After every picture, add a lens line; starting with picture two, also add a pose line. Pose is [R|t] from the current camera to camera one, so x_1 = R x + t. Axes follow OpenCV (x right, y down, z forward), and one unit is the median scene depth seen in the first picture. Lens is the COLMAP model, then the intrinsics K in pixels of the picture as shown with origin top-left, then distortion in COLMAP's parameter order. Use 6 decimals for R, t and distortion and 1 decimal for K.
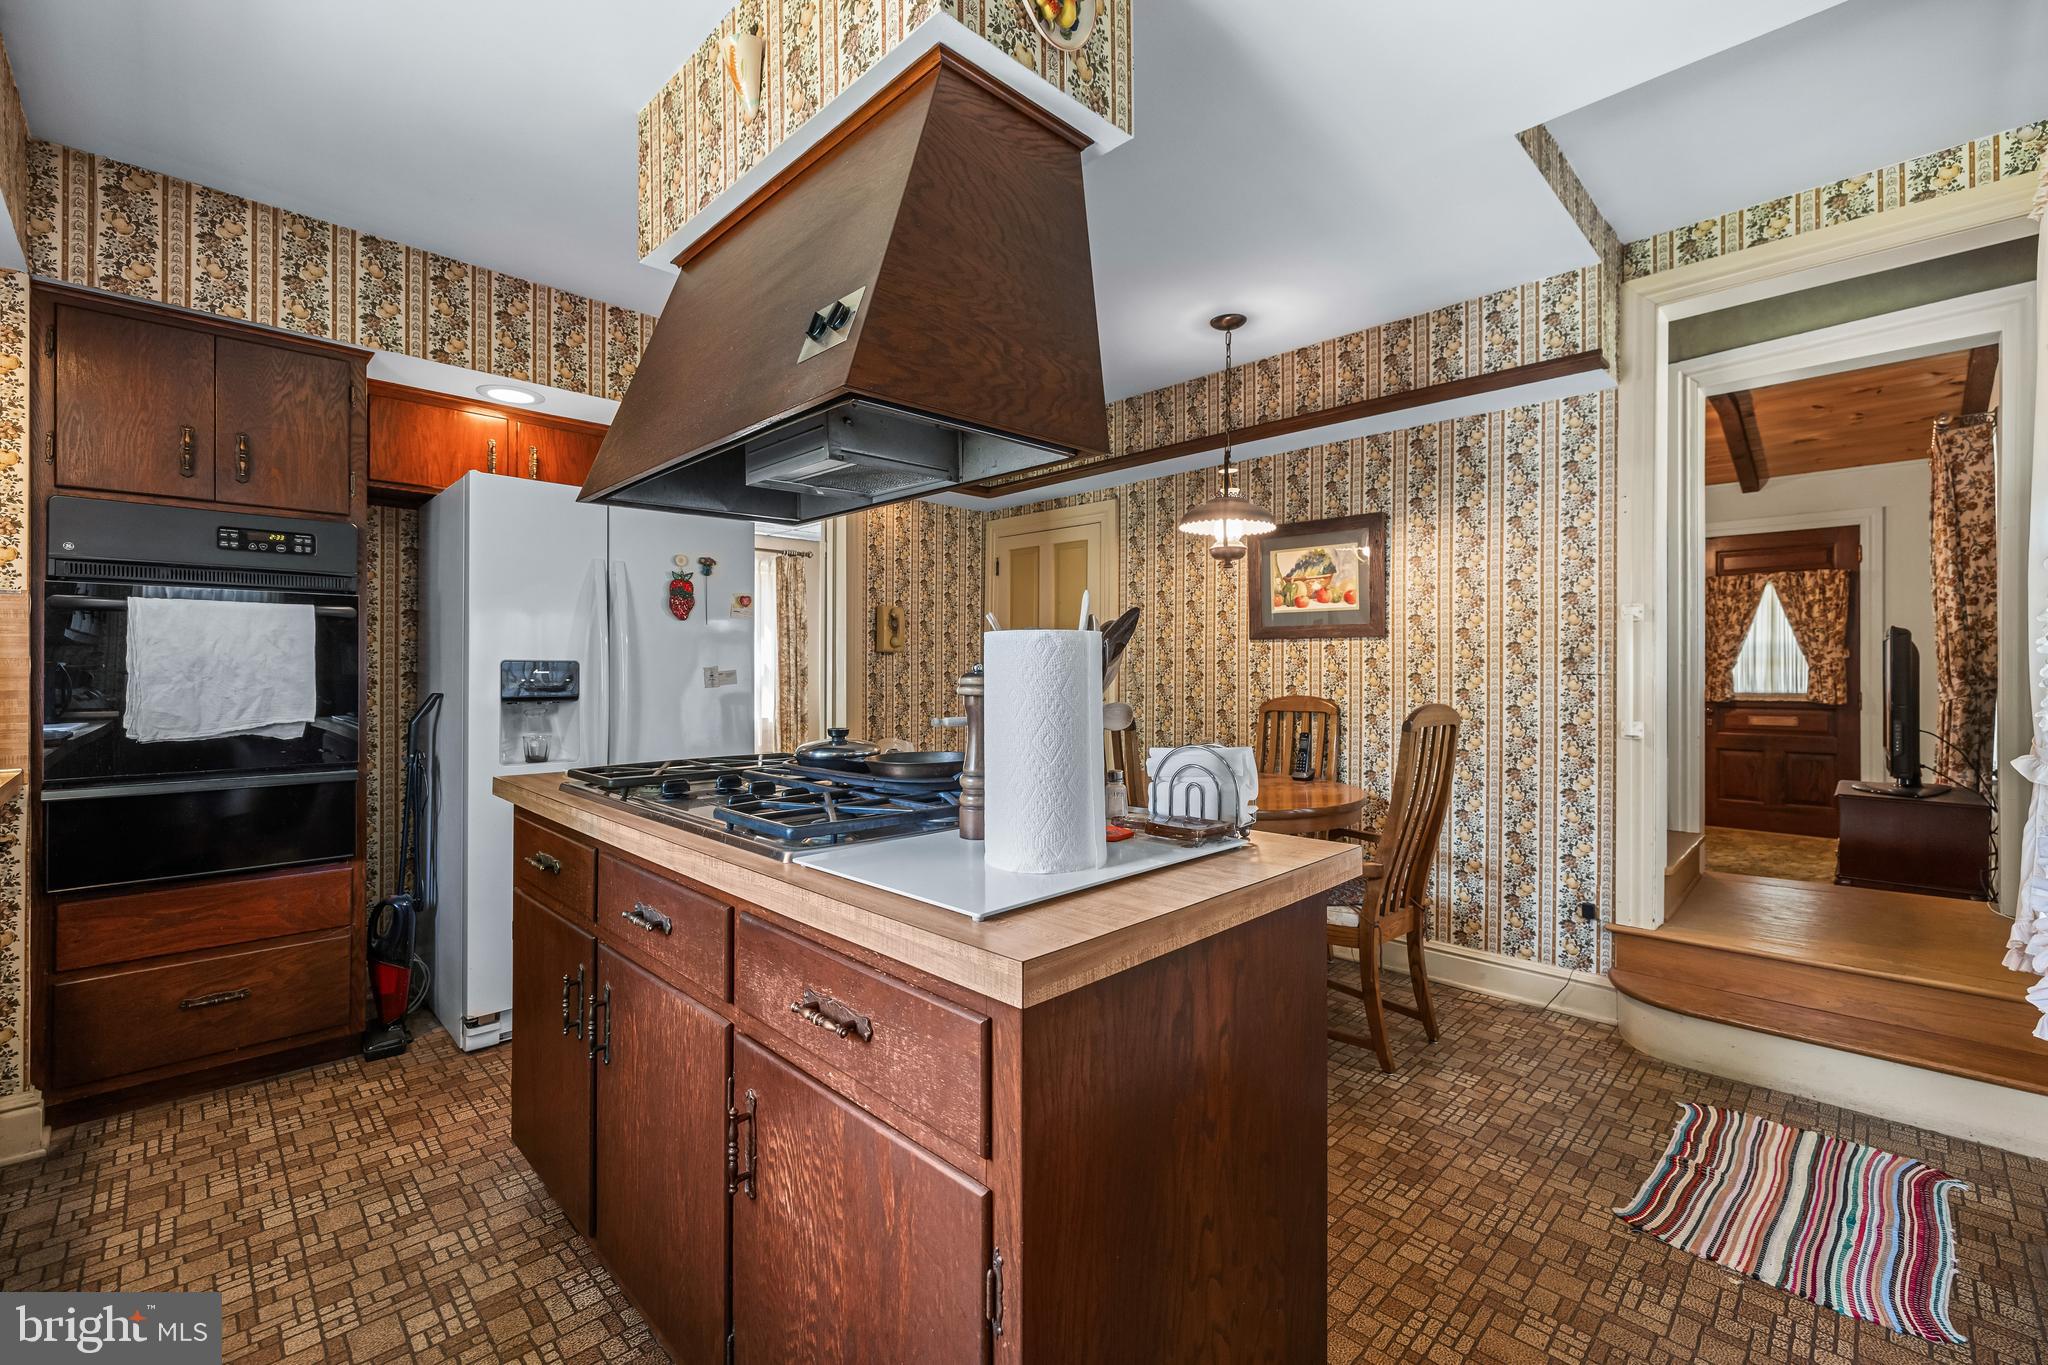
lens RADIAL K [[866.2, 0, 1015.2], [0, 866.2, 659.1], [0, 0, 1]] dist [-0.000868, -0.000008]
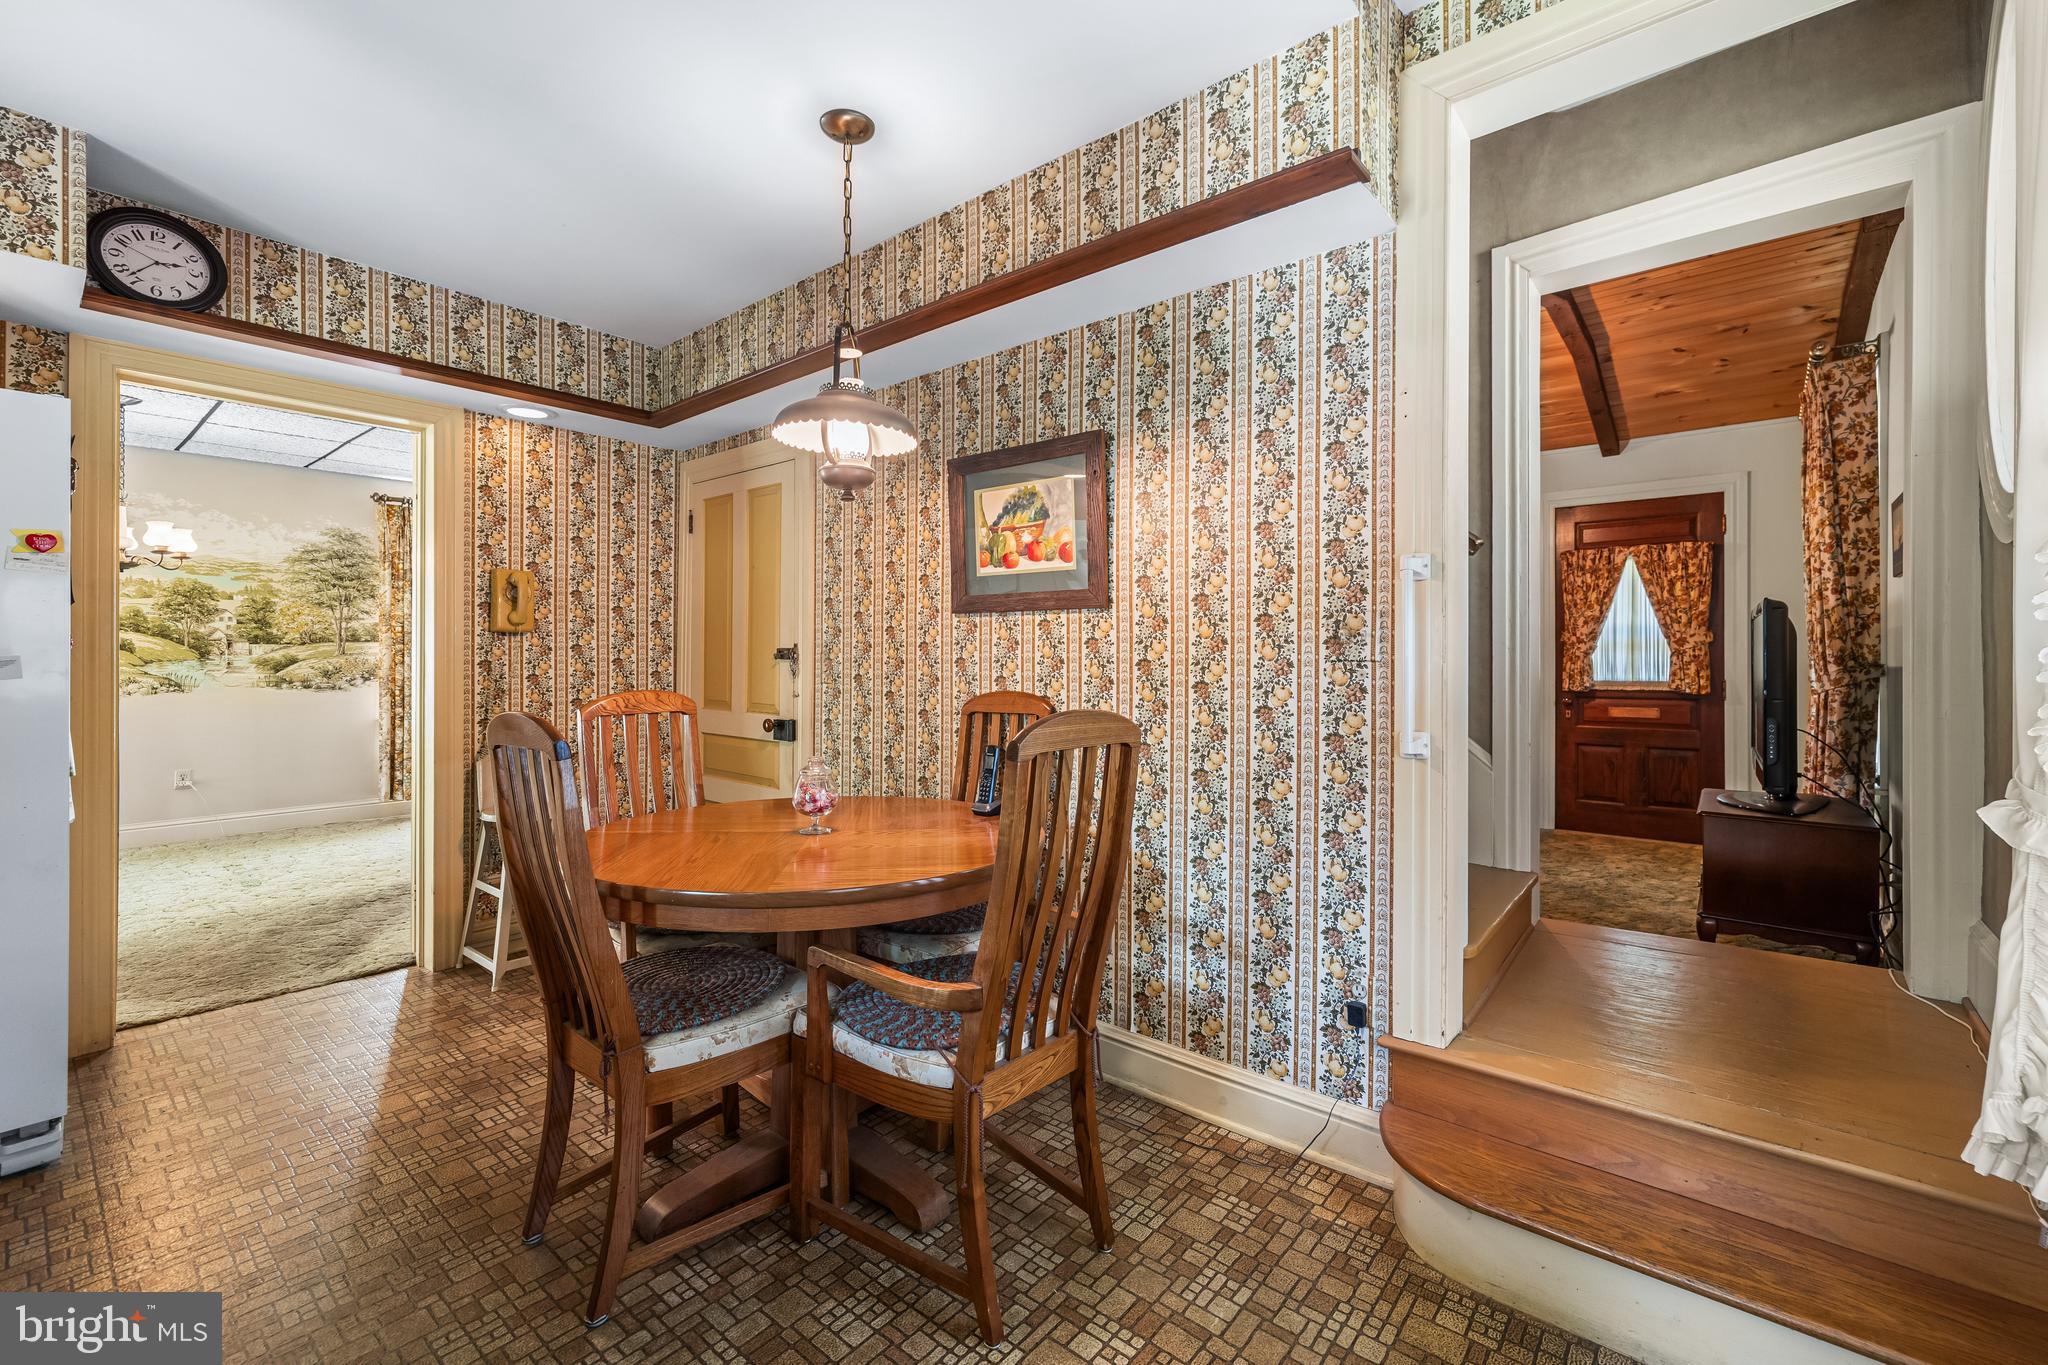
lens RADIAL K [[863.7, 0, 1022.0], [0, 863.7, 646.8], [0, 0, 1]] dist [-0.001183, 0.000214]
pose [[0.995640, -0.000300, 0.093284, 0.262777], [0.000225, 1.000000, 0.000814, 0.004799], [-0.093284, -0.000789, 0.995639, 0.276585]]
